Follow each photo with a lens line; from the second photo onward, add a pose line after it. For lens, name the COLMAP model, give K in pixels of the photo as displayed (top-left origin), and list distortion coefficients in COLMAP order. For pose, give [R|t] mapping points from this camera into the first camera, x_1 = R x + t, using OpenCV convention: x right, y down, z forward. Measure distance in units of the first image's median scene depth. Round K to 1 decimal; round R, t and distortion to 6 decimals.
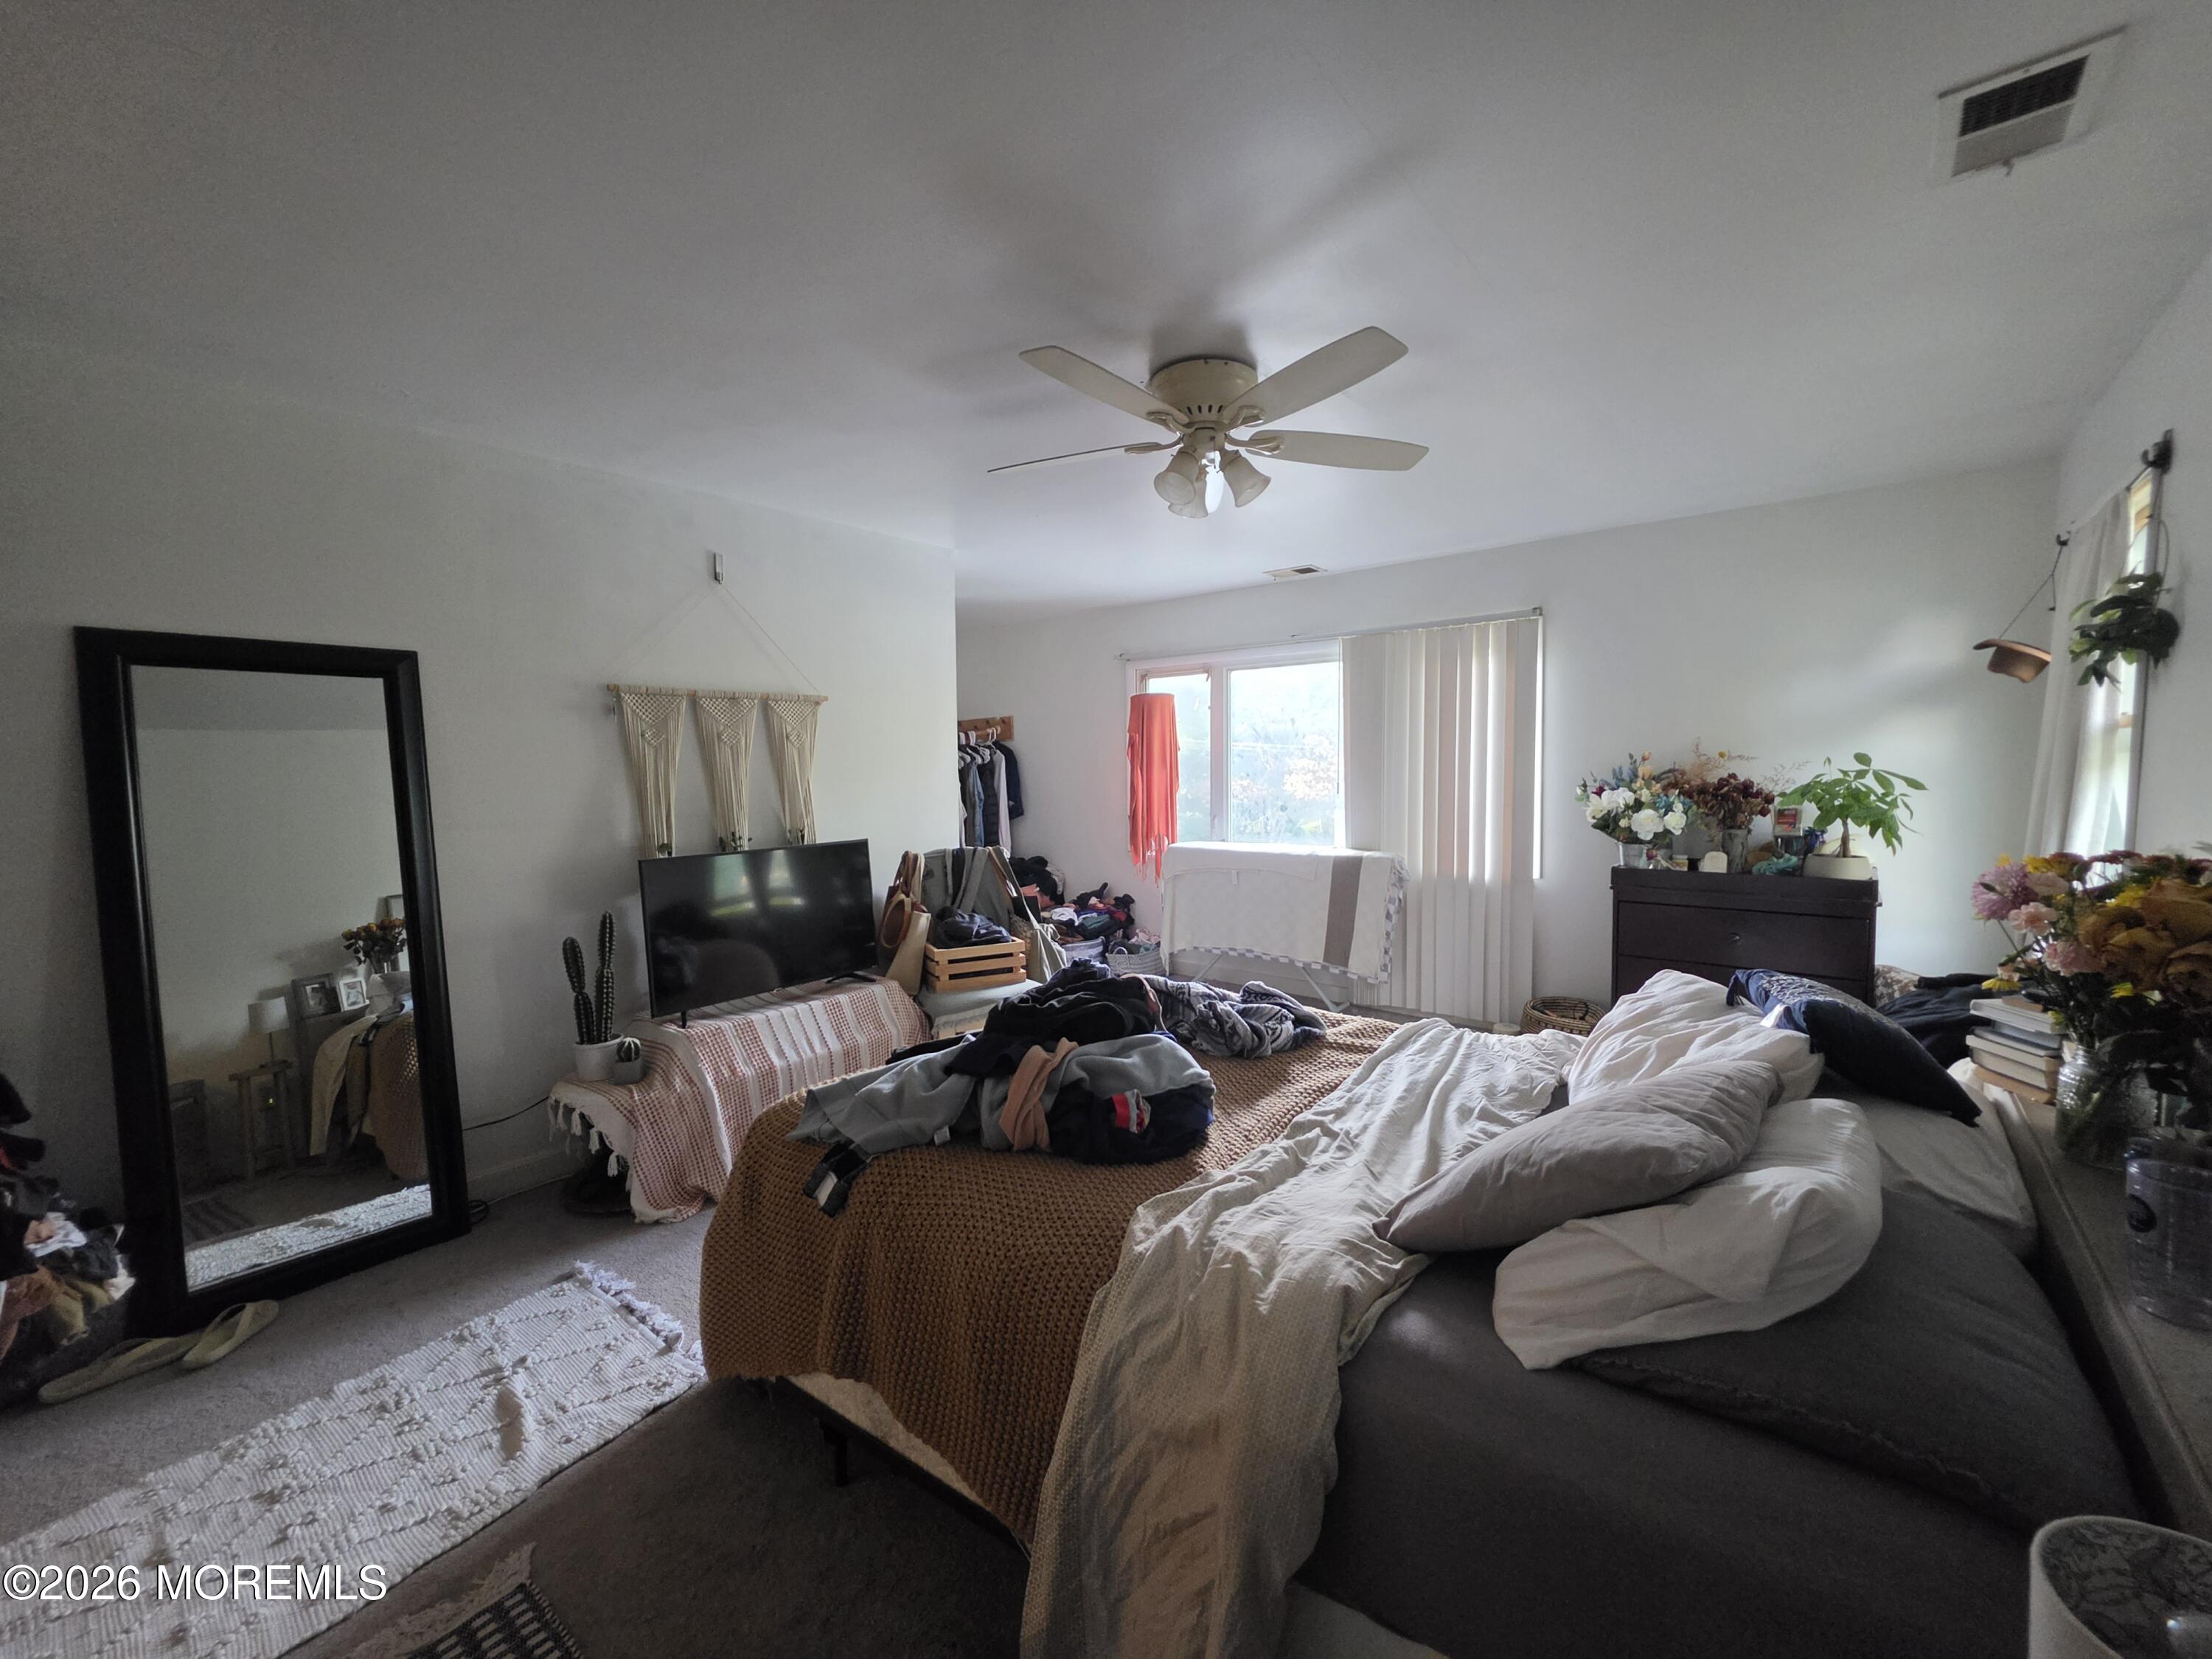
lens RADIAL K [[890.4, 0, 1115.5], [0, 890.4, 824.4], [0, 0, 1]] dist [-0.002526, -0.000618]
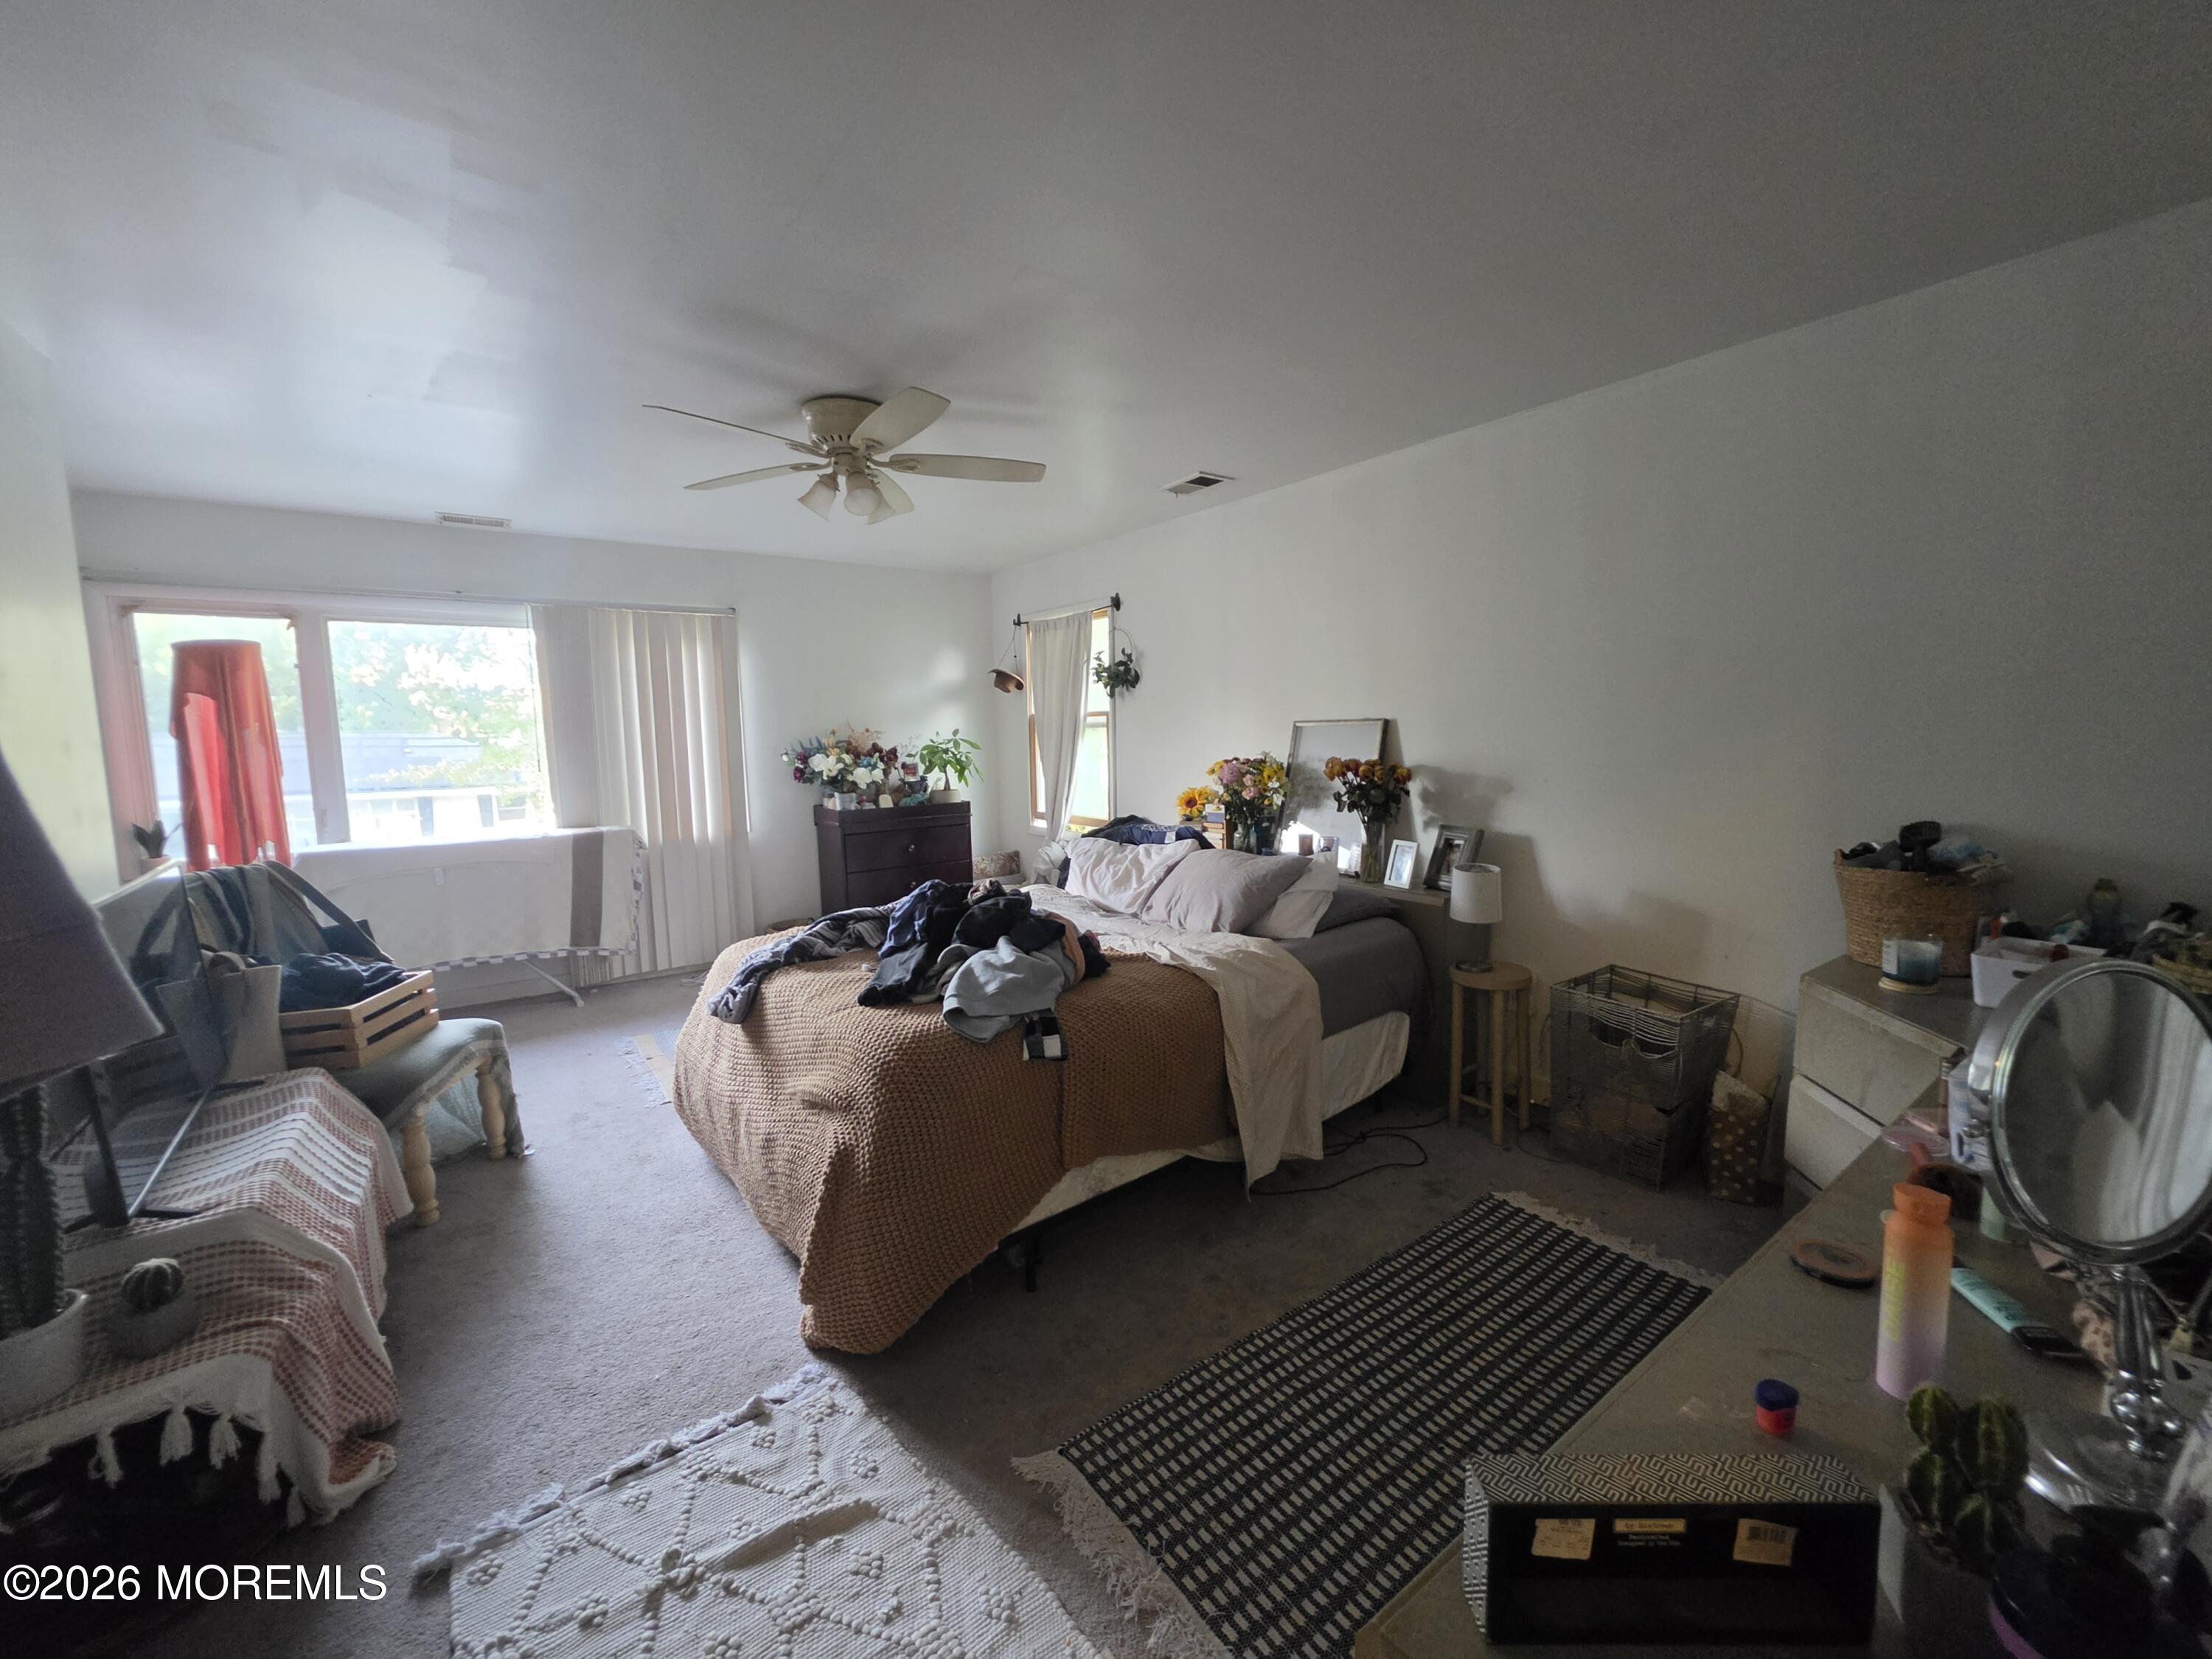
lens RADIAL K [[890.4, 0, 1115.5], [0, 890.4, 824.4], [0, 0, 1]] dist [-0.002526, -0.000618]
pose [[0.240099, -0.093086, 0.966275, -0.592770], [0.081531, 0.993809, 0.075480, -0.000627], [-0.967319, 0.060659, 0.246202, 0.218569]]
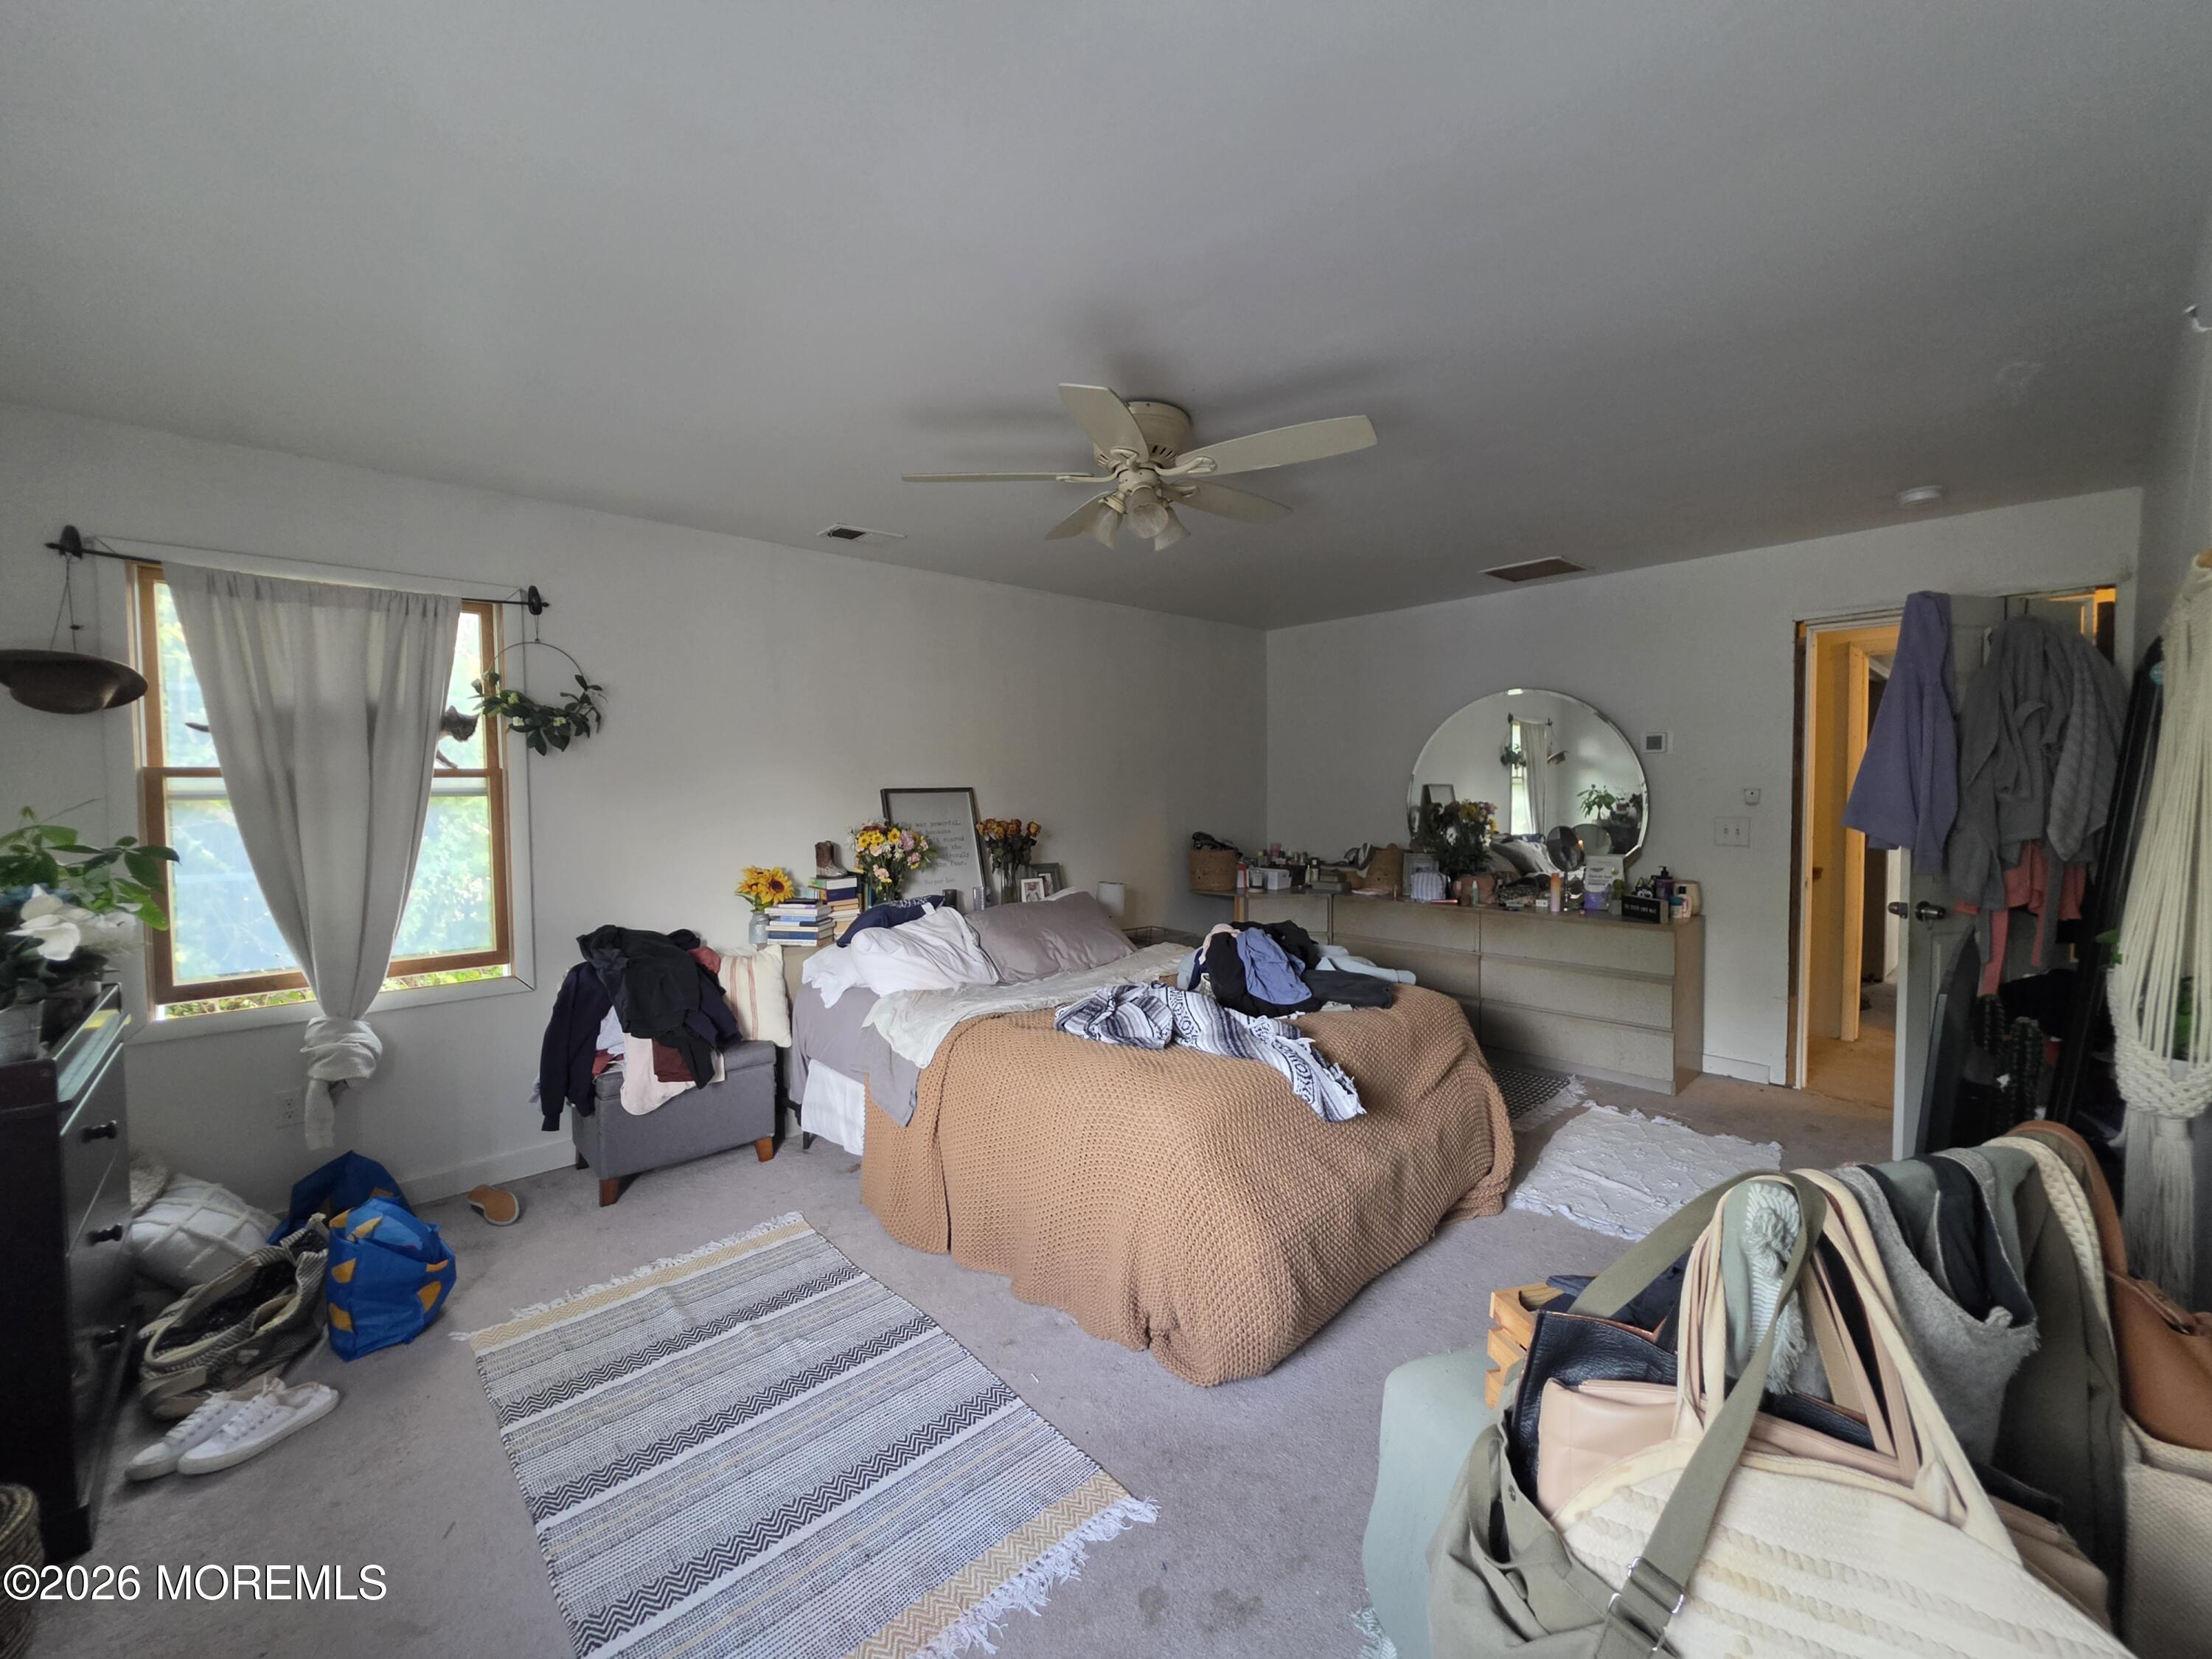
lens RADIAL K [[890.4, 0, 1115.5], [0, 890.4, 824.4], [0, 0, 1]] dist [-0.002526, -0.000618]
pose [[-0.990559, 0.017357, 0.135981, -0.024449], [0.031899, 0.993907, 0.105503, -0.078158], [-0.133321, 0.108845, -0.985078, 1.168958]]
